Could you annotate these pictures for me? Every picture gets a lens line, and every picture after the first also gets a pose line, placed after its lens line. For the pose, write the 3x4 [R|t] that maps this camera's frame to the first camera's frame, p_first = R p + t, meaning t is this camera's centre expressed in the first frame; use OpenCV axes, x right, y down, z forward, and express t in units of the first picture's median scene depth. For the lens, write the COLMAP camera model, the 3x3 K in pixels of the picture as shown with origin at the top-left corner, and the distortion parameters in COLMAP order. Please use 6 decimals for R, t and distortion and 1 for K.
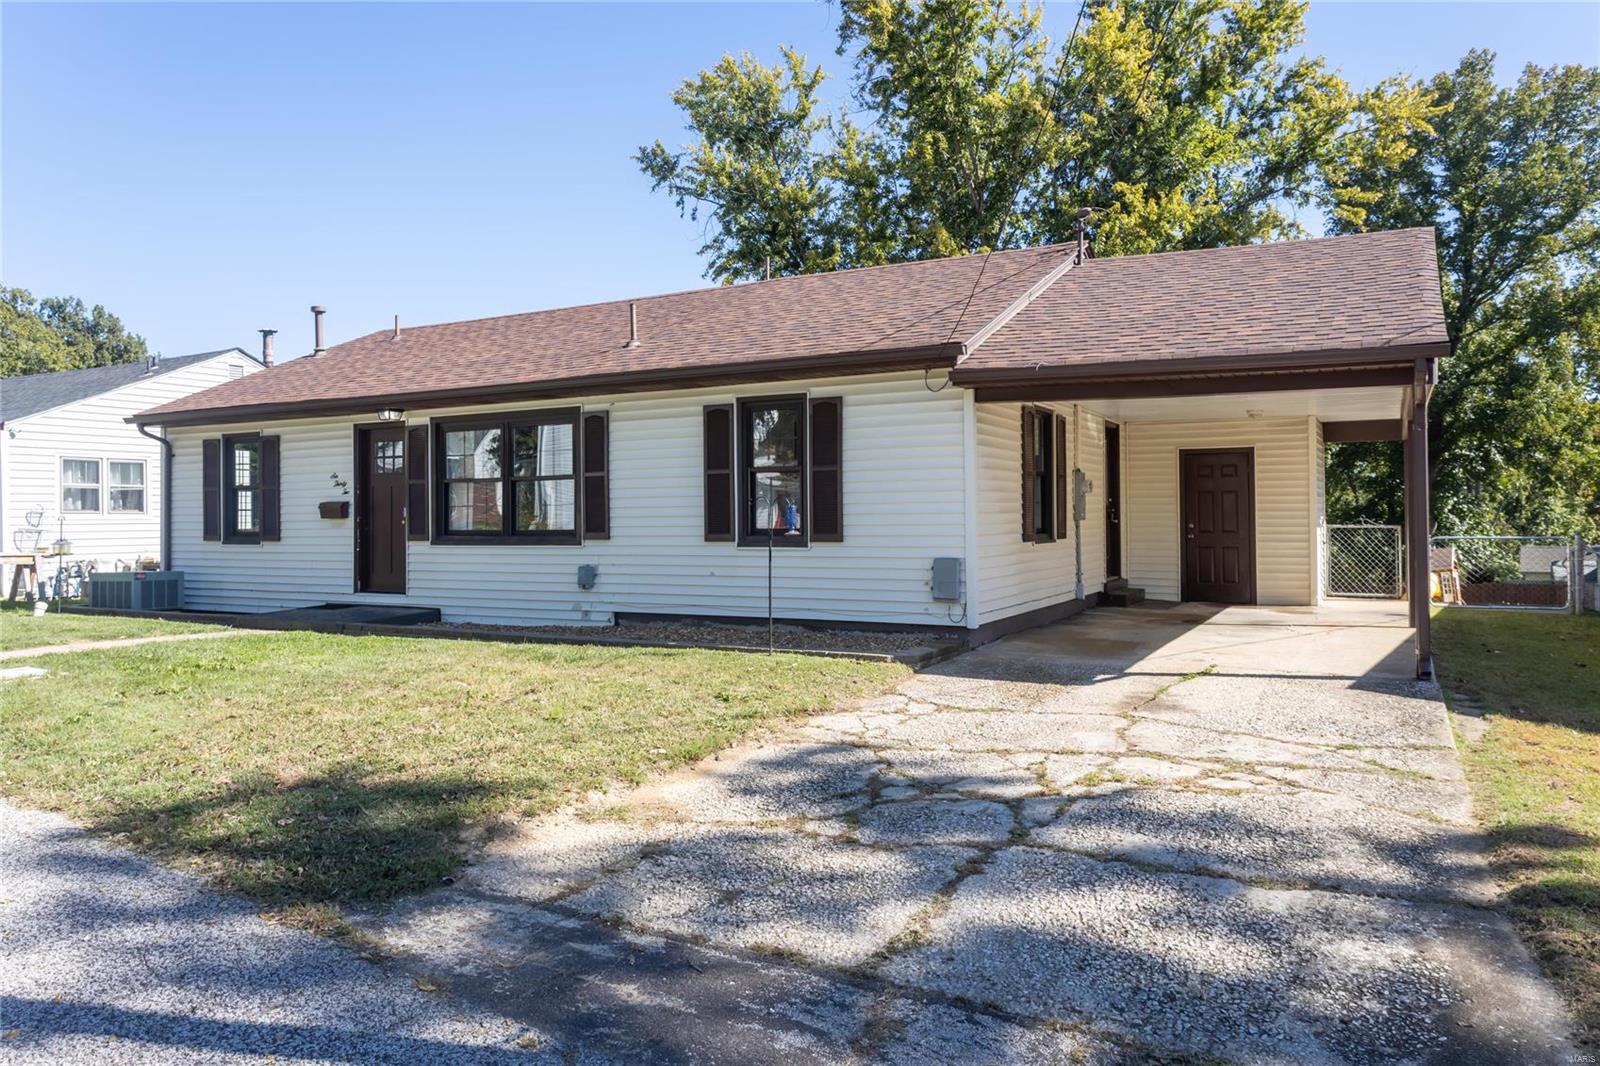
lens RADIAL K [[1106.6, 0, 794.1], [0, 1106.6, 526.9], [0, 0, 1]] dist [0.001329, -0.000123]
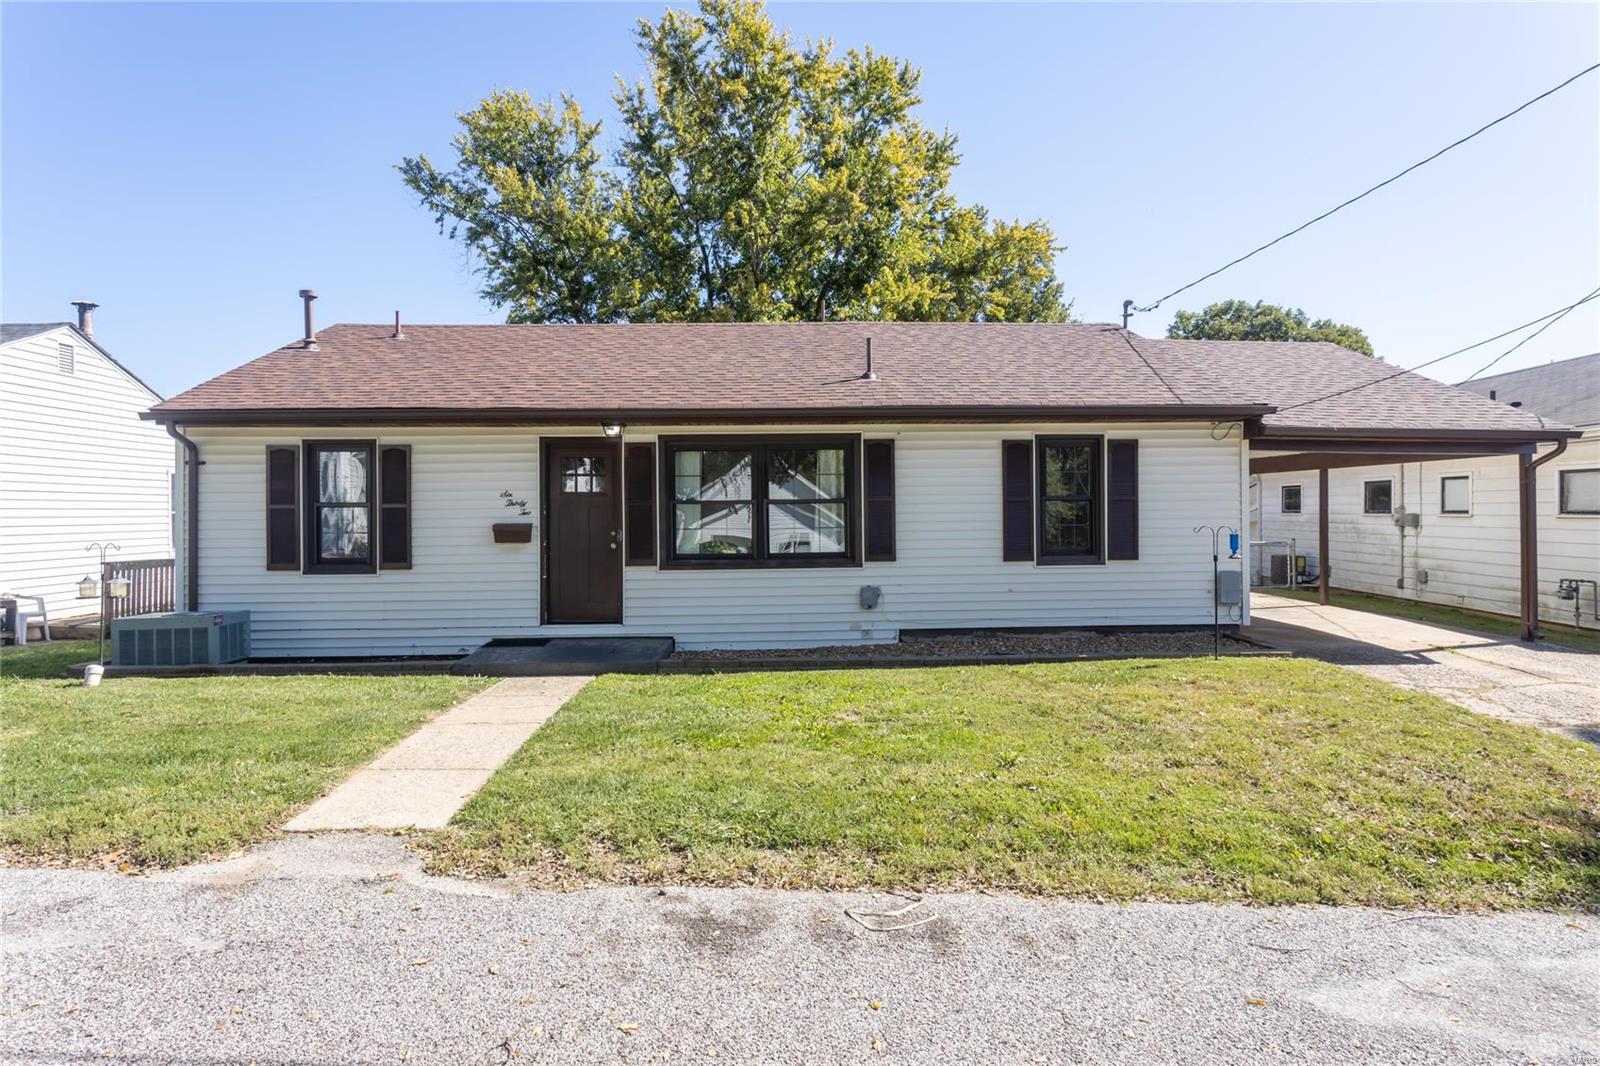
lens RADIAL K [[910.4, 0, 805.0], [0, 910.4, 525.3], [0, 0, 1]] dist [-0.011861, 0.003244]
pose [[0.854867, -0.005052, 0.518823, -0.614680], [0.006057, 0.999982, -0.000244, -0.020548], [-0.518813, 0.003351, 0.854881, 0.269020]]
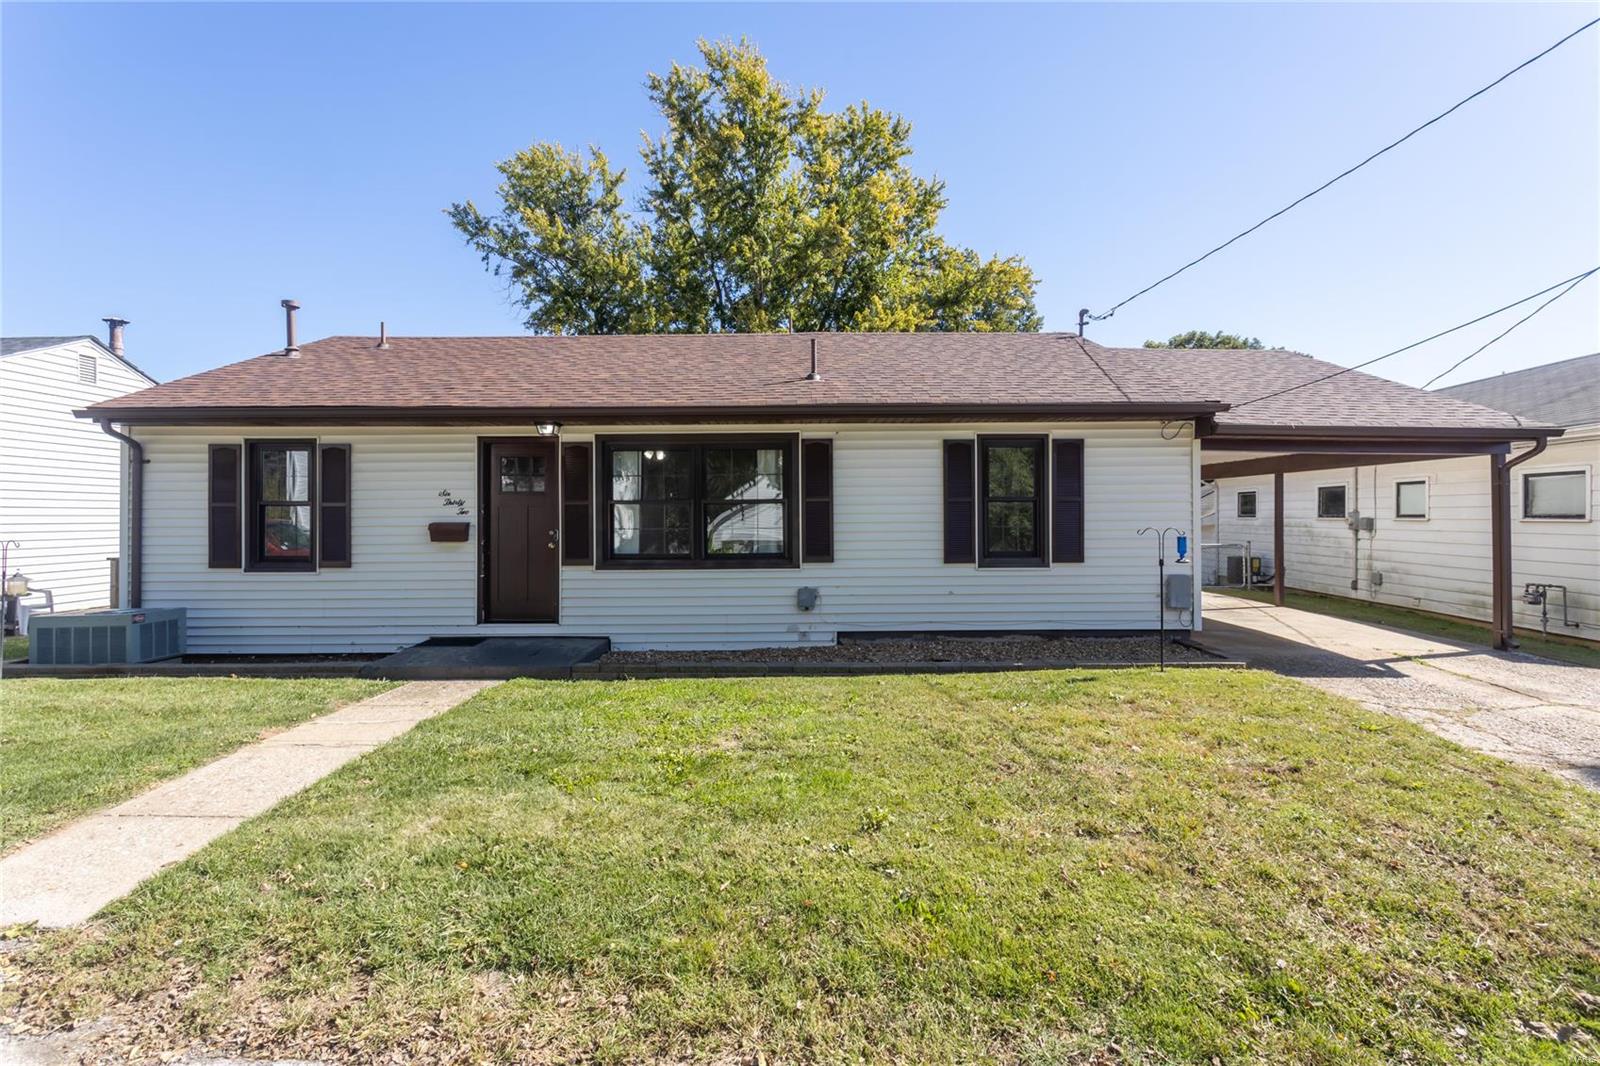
lens RADIAL K [[754.8, 0, 801.3], [0, 754.8, 523.0], [0, 0, 1]] dist [0.000426, 0.000331]
pose [[0.876076, 0.001507, 0.482171, -0.477109], [0.001734, 0.999979, -0.006276, -0.018900], [-0.482170, 0.006334, 0.876055, 0.348260]]
